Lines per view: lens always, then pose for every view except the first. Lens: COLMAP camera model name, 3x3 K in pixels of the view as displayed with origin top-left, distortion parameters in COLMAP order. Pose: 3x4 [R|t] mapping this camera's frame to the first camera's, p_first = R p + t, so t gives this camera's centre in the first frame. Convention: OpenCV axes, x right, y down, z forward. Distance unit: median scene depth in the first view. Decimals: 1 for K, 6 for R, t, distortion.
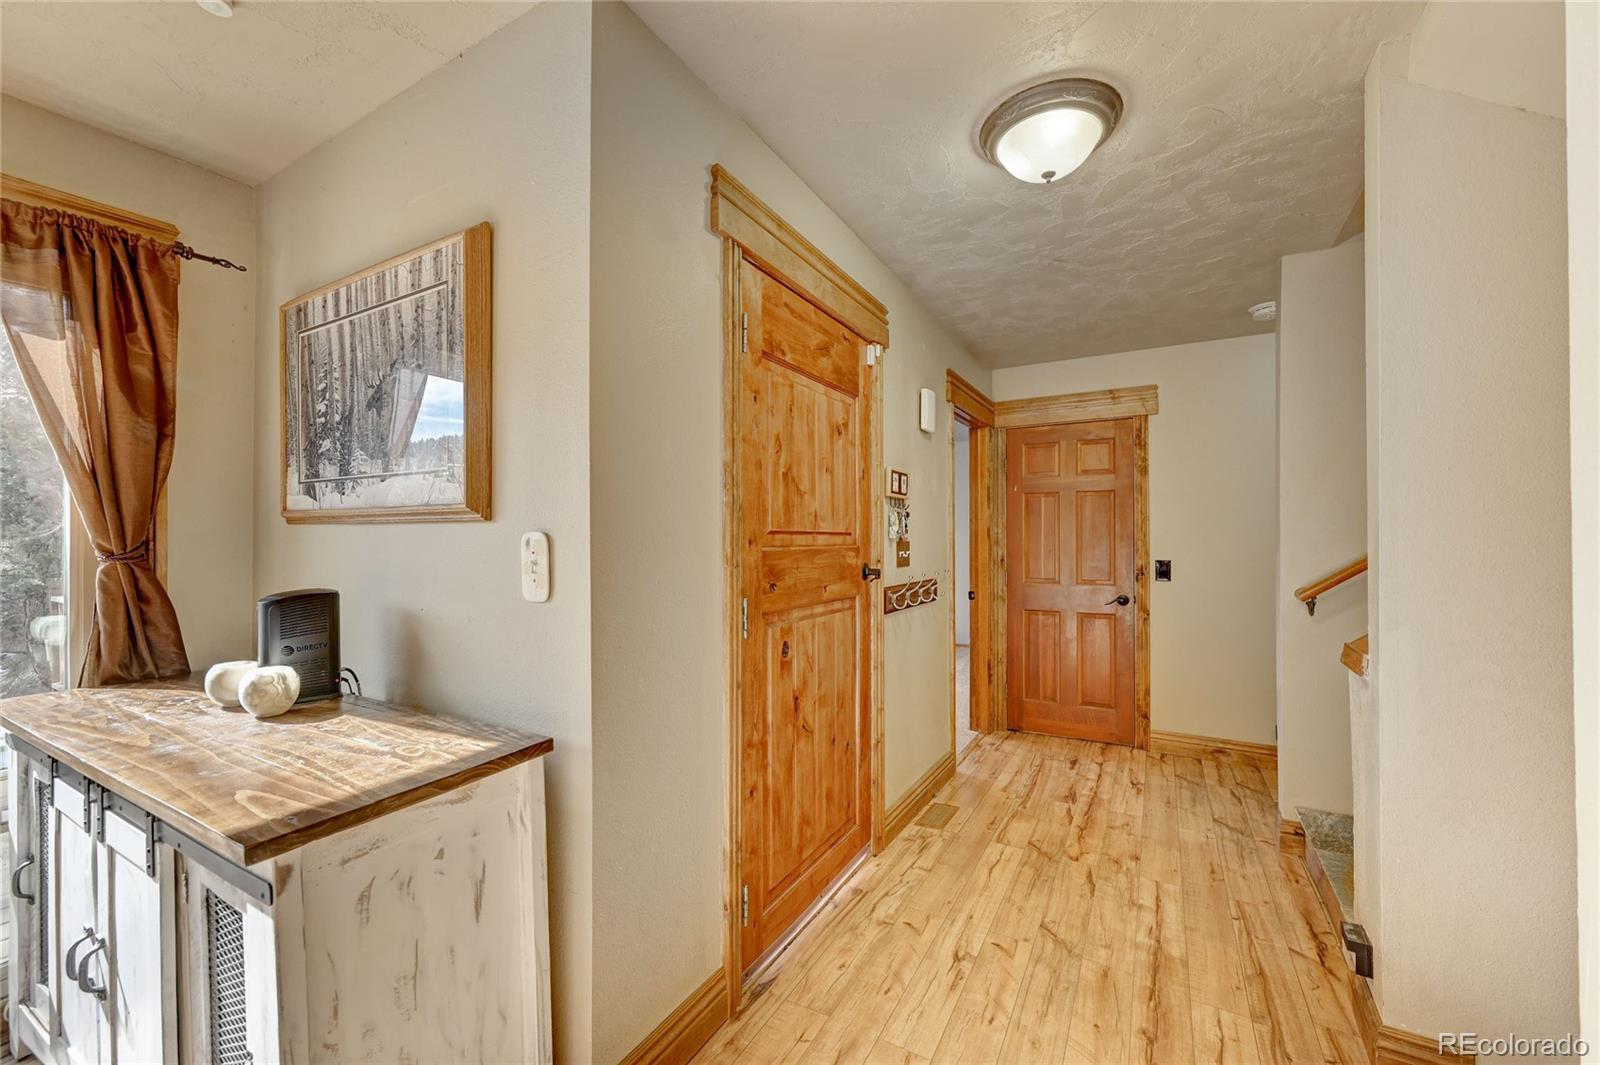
lens RADIAL K [[638.8, 0, 800.0], [0, 638.8, 532.5], [0, 0, 1]] dist [0.001485, 0.000232]
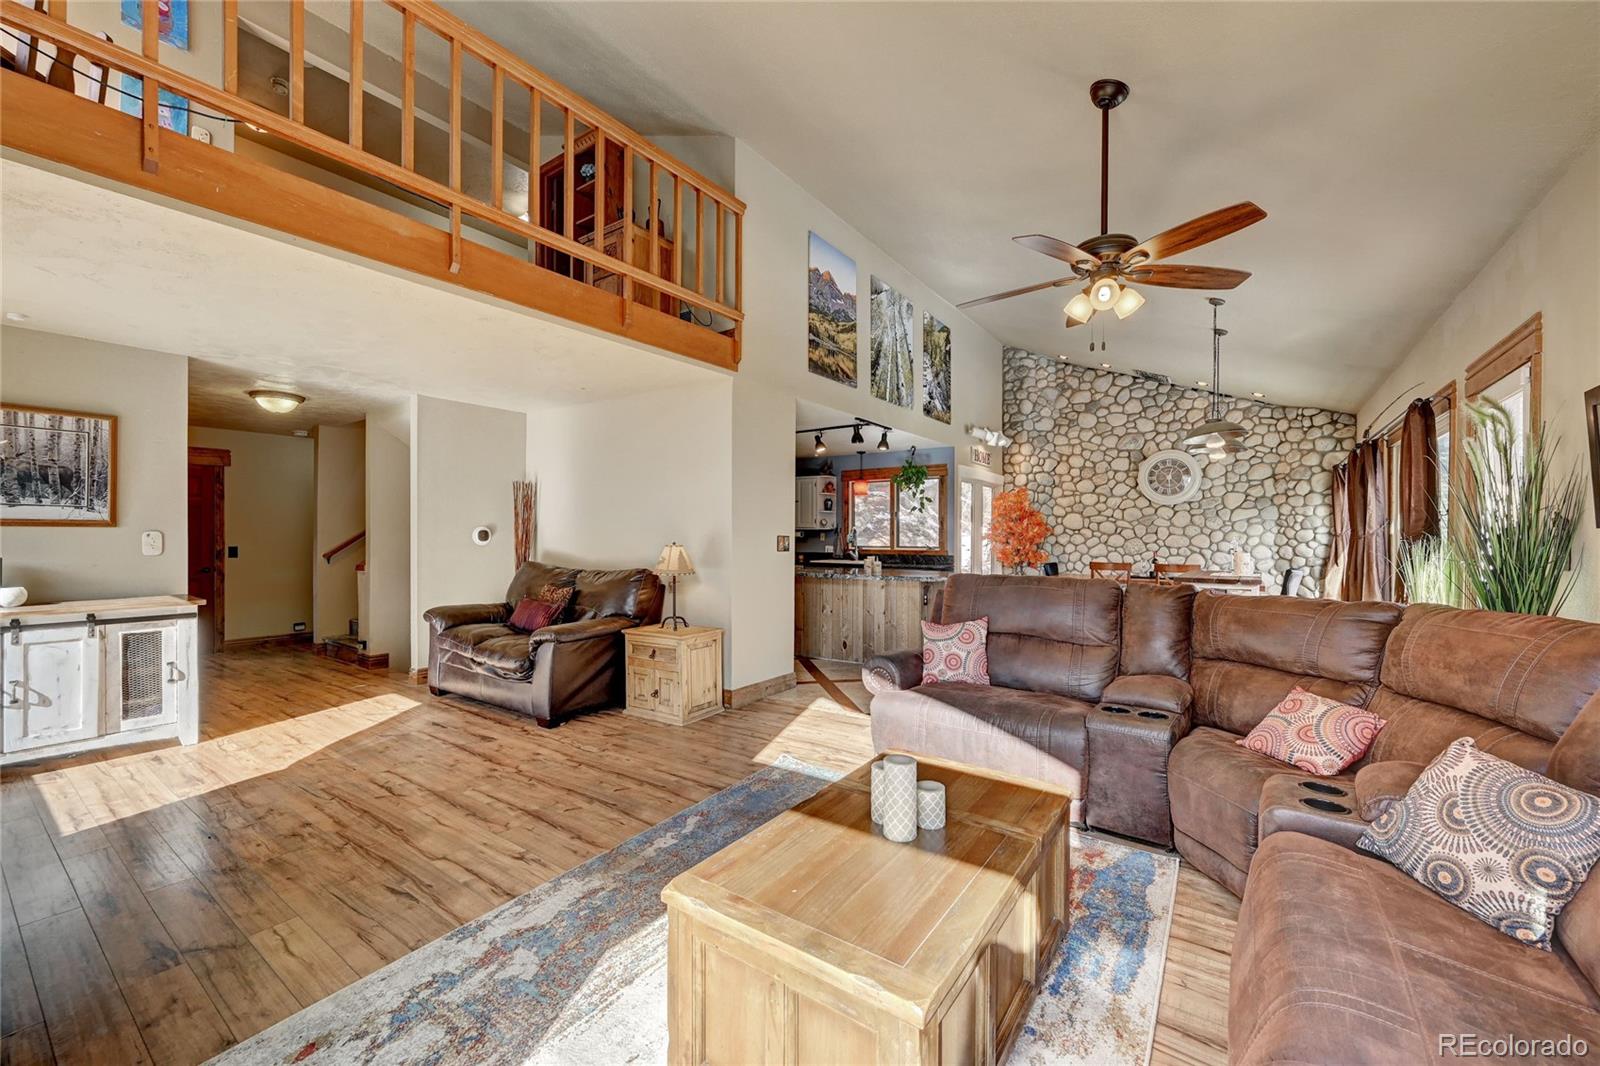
lens RADIAL K [[630.4, 0, 803.1], [0, 630.4, 534.6], [0, 0, 1]] dist [-0.002263, 0.000630]
pose [[0.093912, 0.001412, 0.995580, -1.854512], [-0.008892, 0.999960, -0.000579, -0.006736], [-0.995541, -0.008798, 0.093921, -1.385342]]
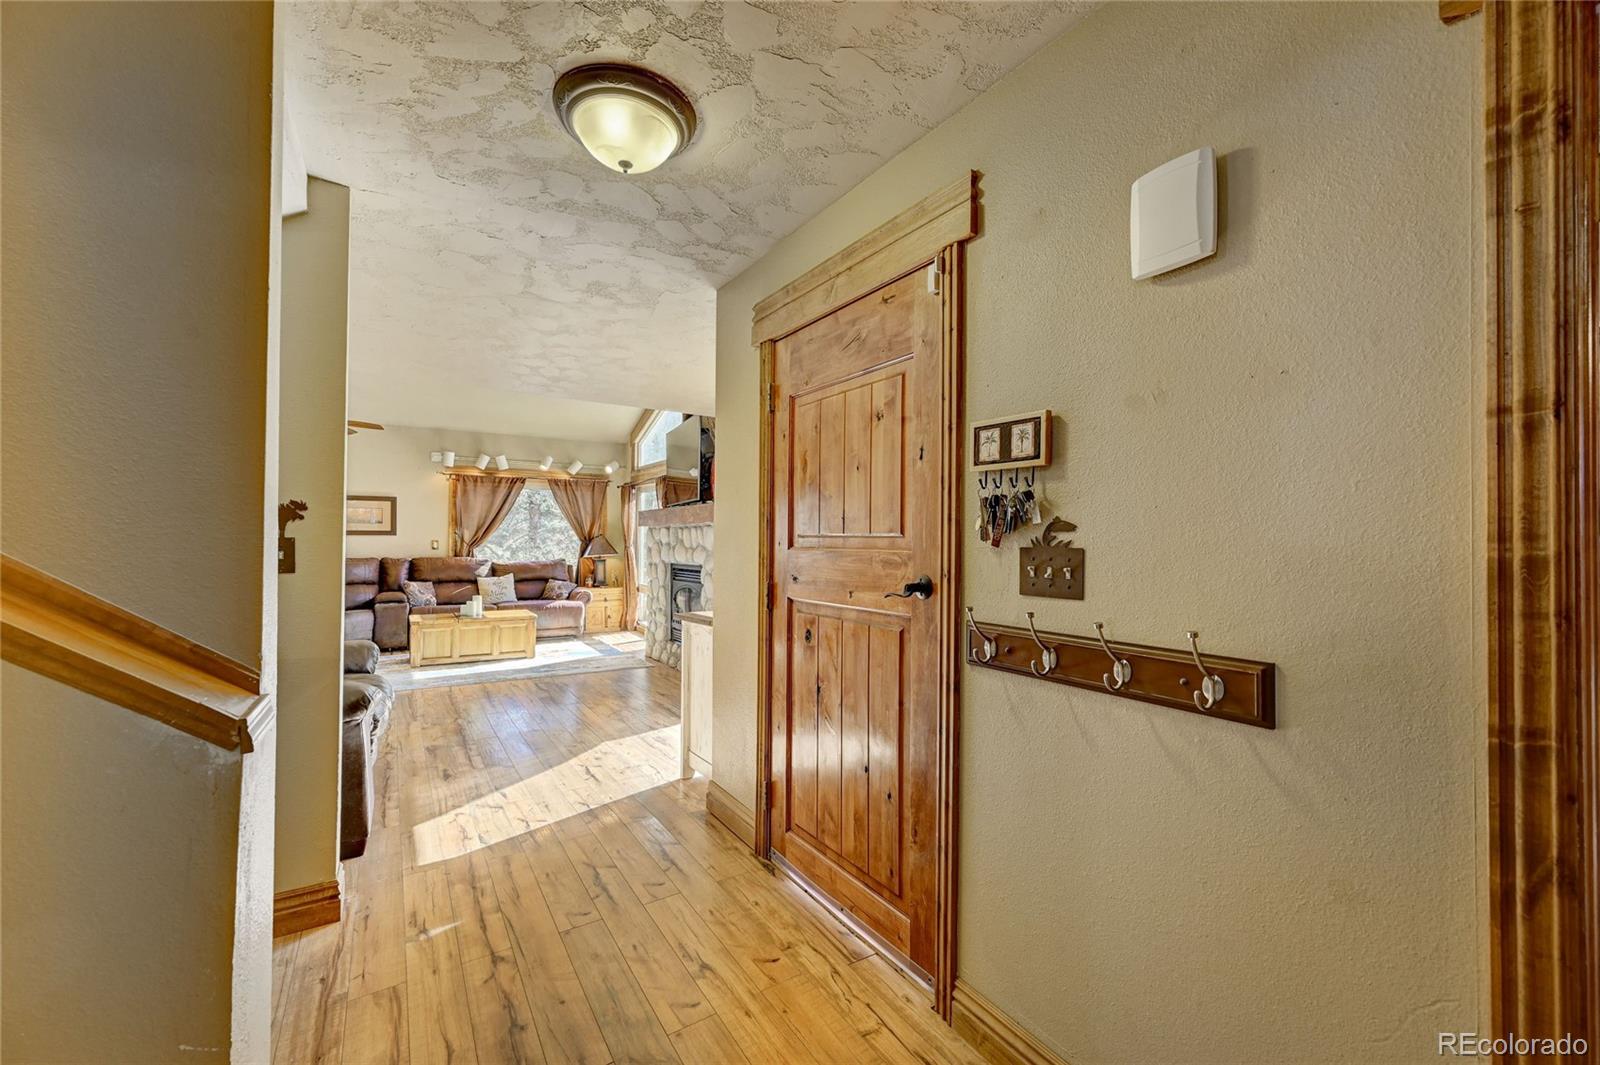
lens RADIAL K [[630.4, 0, 803.1], [0, 630.4, 534.1], [0, 0, 1]] dist [-0.002263, 0.000630]
pose [[-0.458367, -0.013325, -0.888663, 0.888543], [-0.001436, 0.999897, -0.014252, 0.011560], [0.888762, -0.005256, -0.458339, 1.341837]]
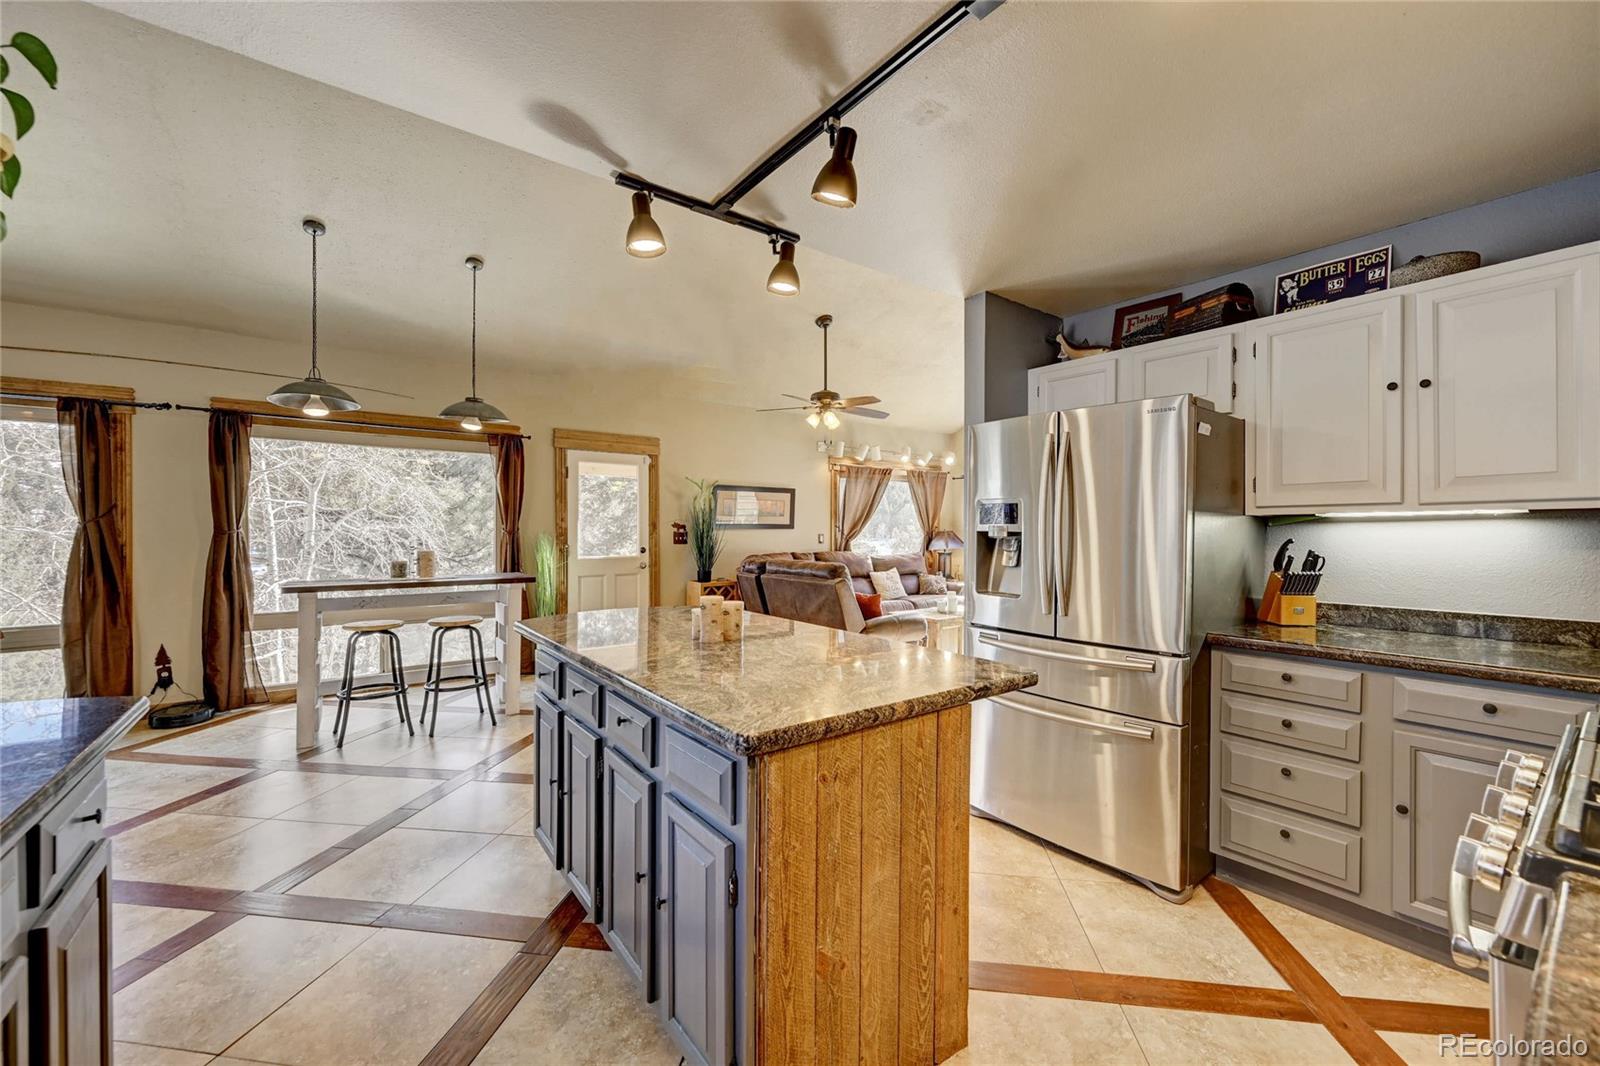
lens RADIAL K [[630.4, 0, 803.1], [0, 630.4, 534.6], [0, 0, 1]] dist [-0.002263, 0.000630]
pose [[-0.390371, 0.003899, -0.920649, 1.876470], [0.002785, 0.999991, 0.003055, -0.008098], [0.920653, -0.001371, -0.390379, -0.926623]]
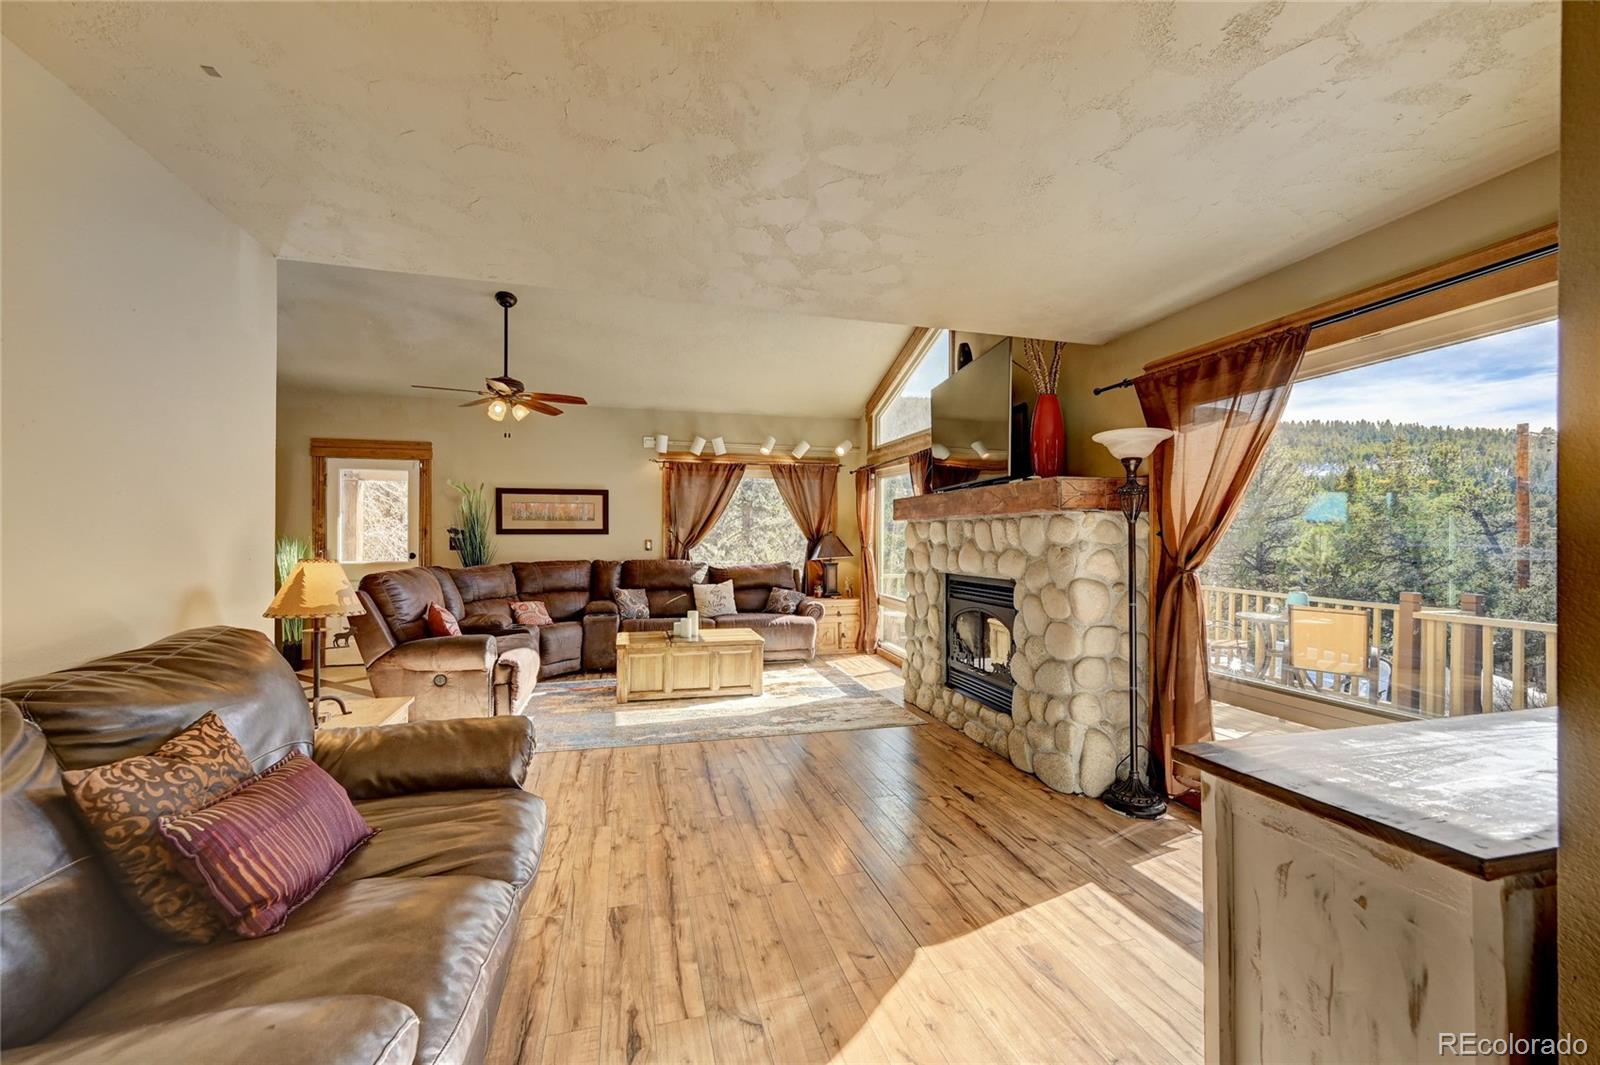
lens RADIAL K [[630.4, 0, 803.1], [0, 630.4, 534.1], [0, 0, 1]] dist [-0.002263, 0.000630]
pose [[-0.705182, -0.005502, -0.709005, 0.304617], [0.001190, 0.999959, -0.008943, -0.000899], [0.709025, -0.007150, -0.705147, 0.532272]]
